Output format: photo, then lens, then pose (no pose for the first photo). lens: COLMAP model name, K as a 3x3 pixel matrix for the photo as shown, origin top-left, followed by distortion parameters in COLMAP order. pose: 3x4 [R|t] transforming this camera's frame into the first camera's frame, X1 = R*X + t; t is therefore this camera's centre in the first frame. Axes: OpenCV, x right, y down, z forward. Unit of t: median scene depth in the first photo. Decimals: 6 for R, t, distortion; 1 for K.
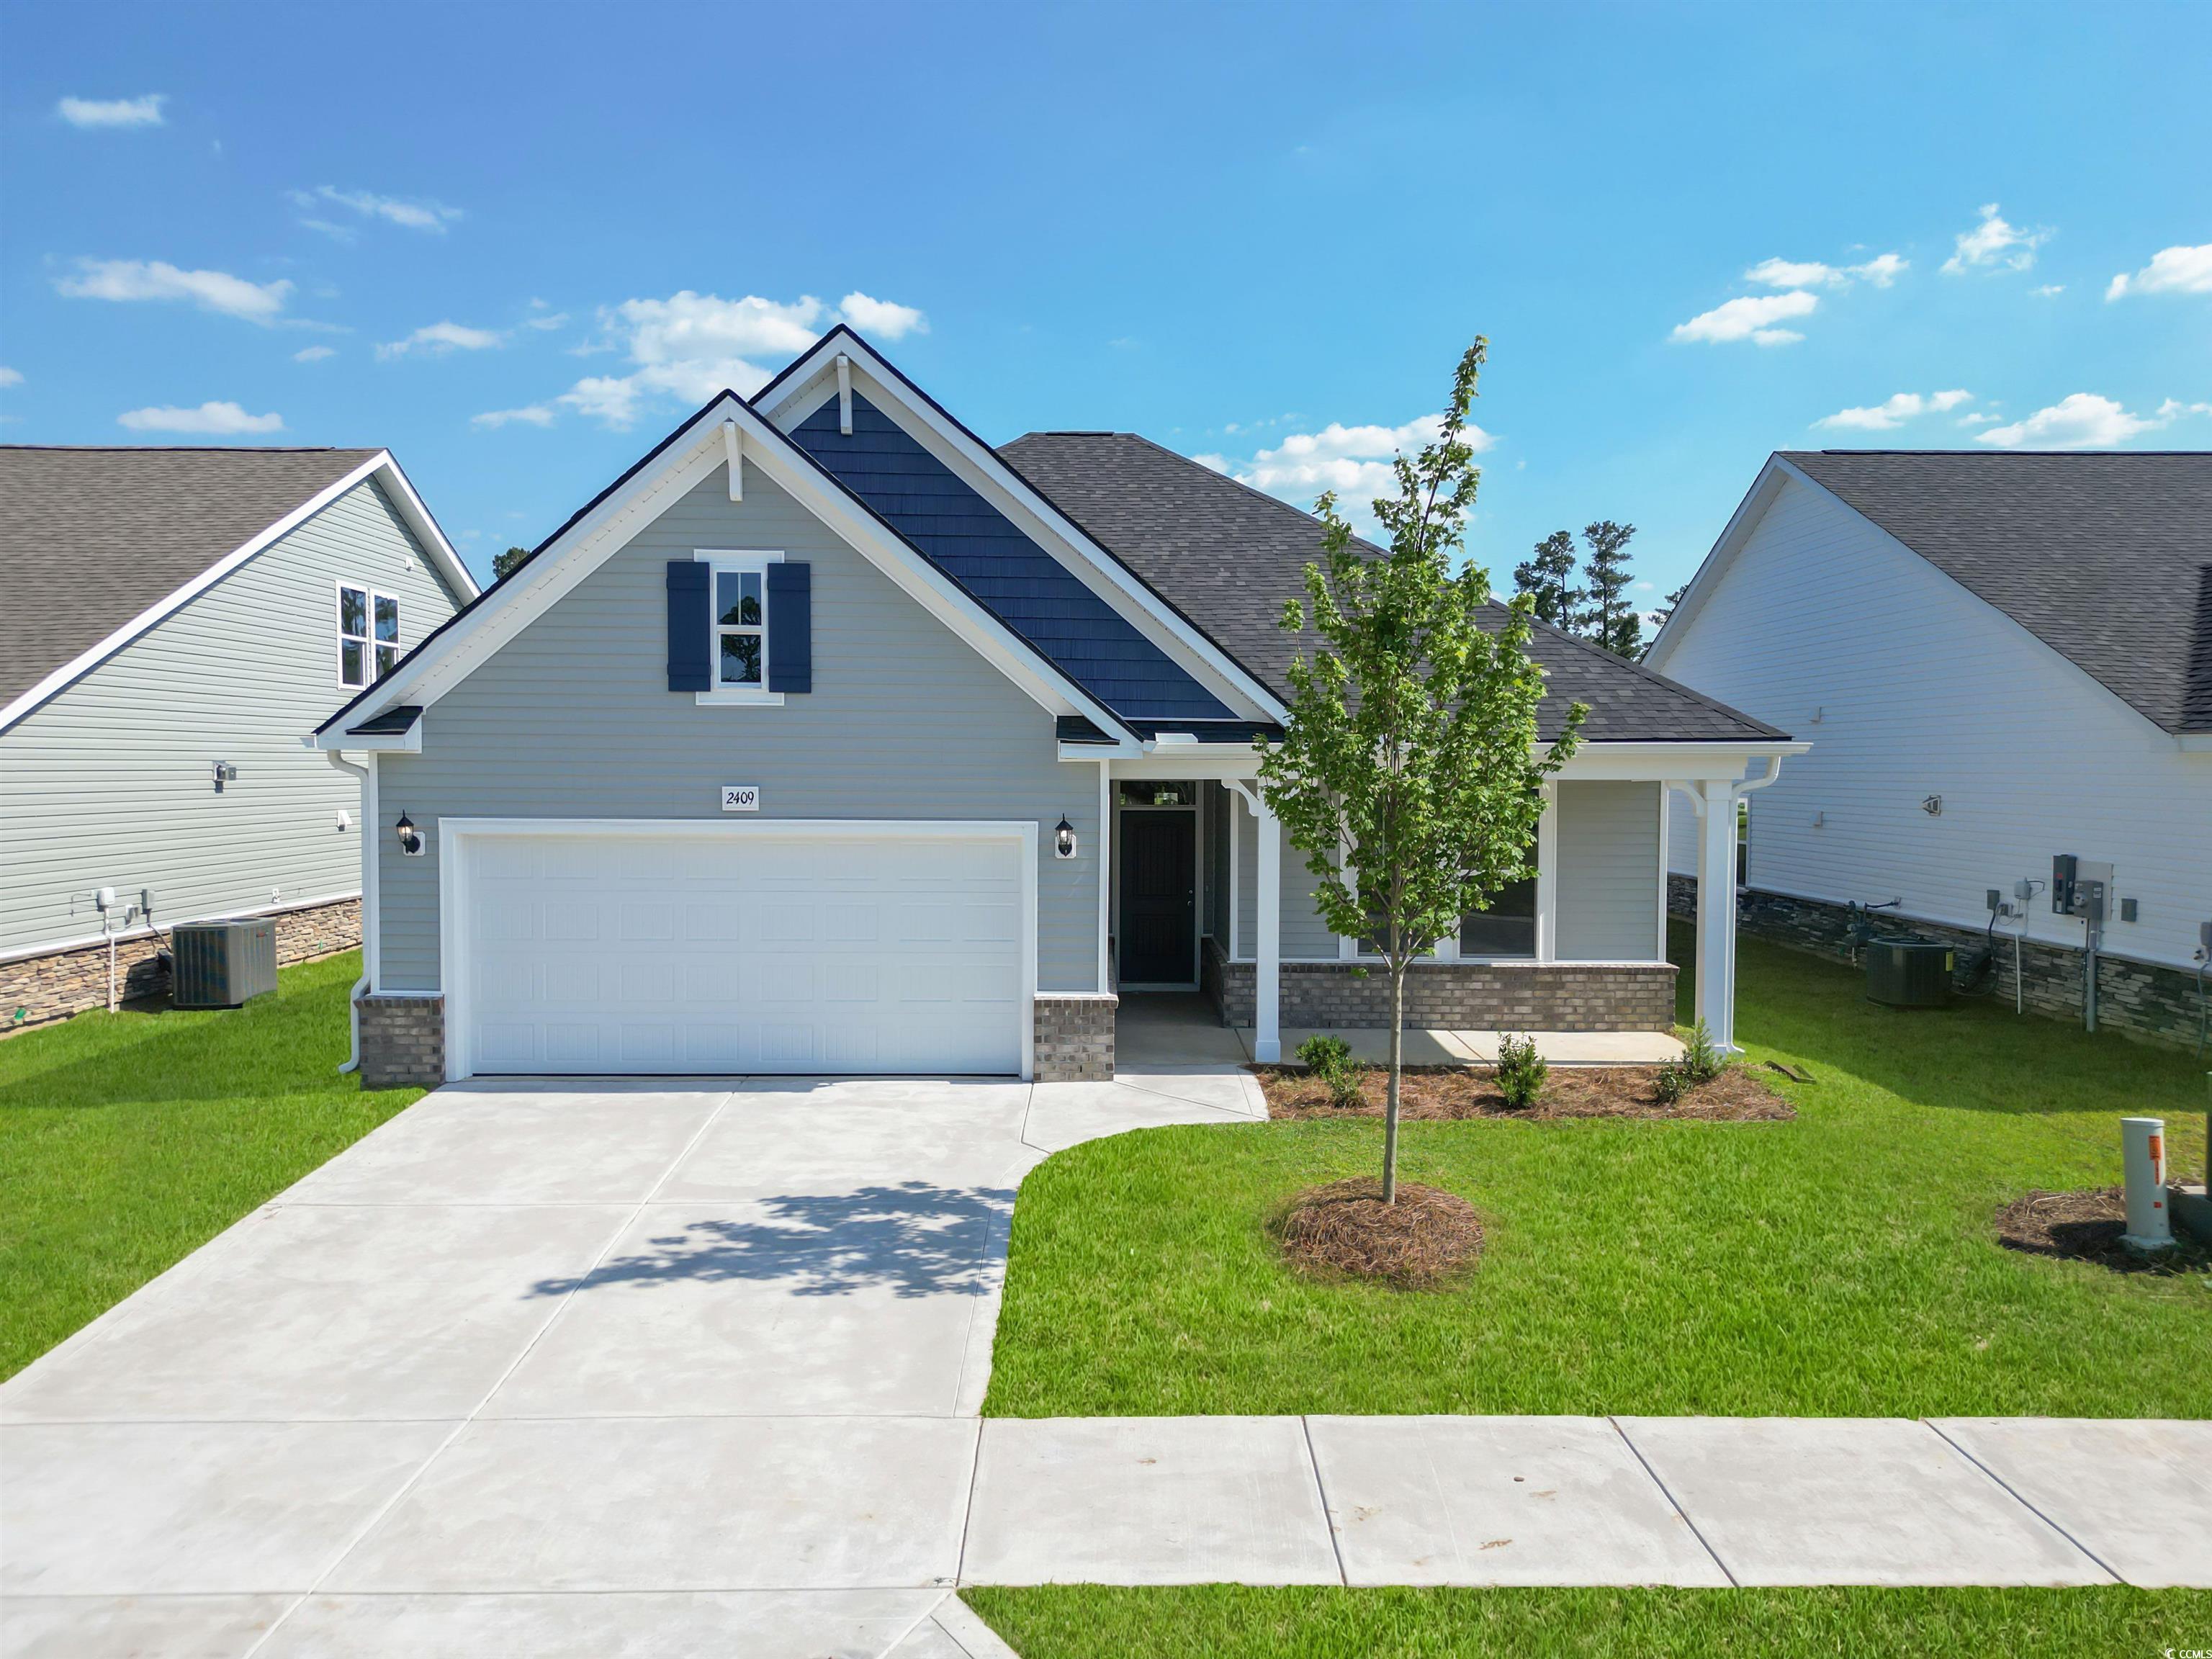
lens RADIAL K [[1559.3, 0, 1087.6], [0, 1559.3, 840.6], [0, 0, 1]] dist [0.060003, -0.048642]
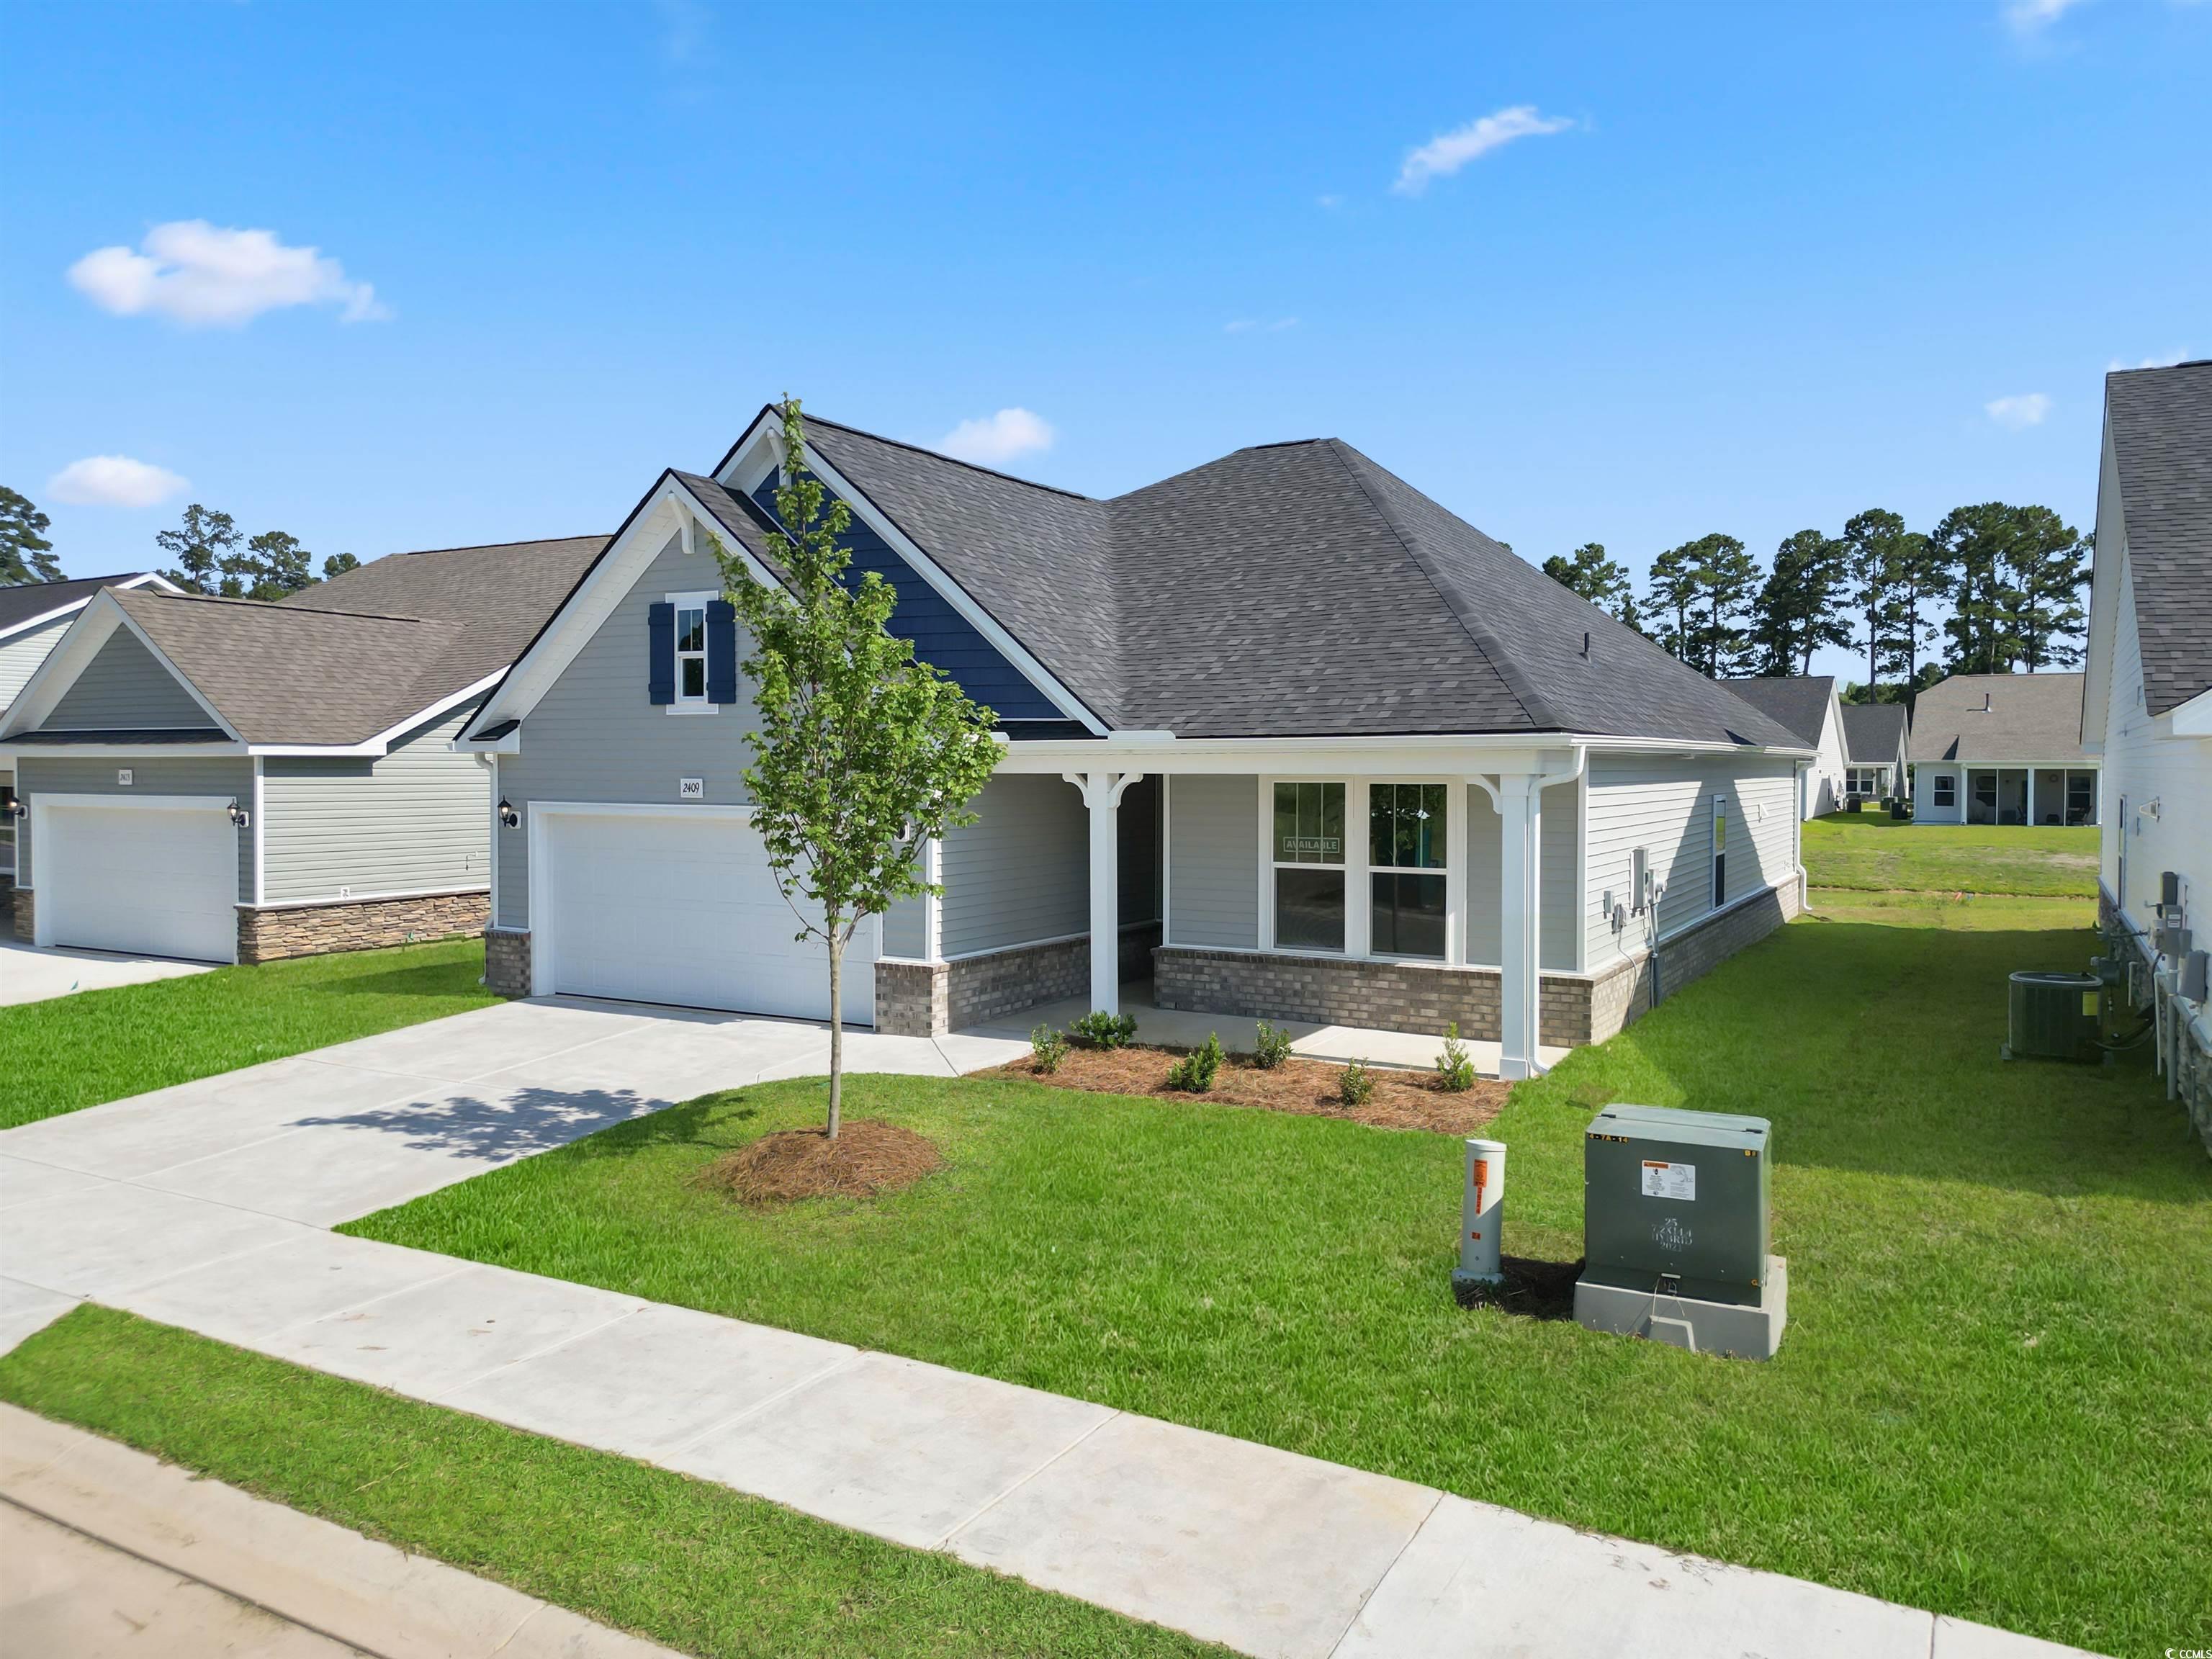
lens RADIAL K [[1550.1, 0, 1099.6], [0, 1550.1, 806.0], [0, 0, 1]] dist [0.058750, -0.058512]
pose [[0.867639, 0.011453, -0.497063, 0.685053], [-0.022551, 0.999612, -0.016330, 0.000627], [0.496683, 0.025378, 0.867561, 0.073951]]
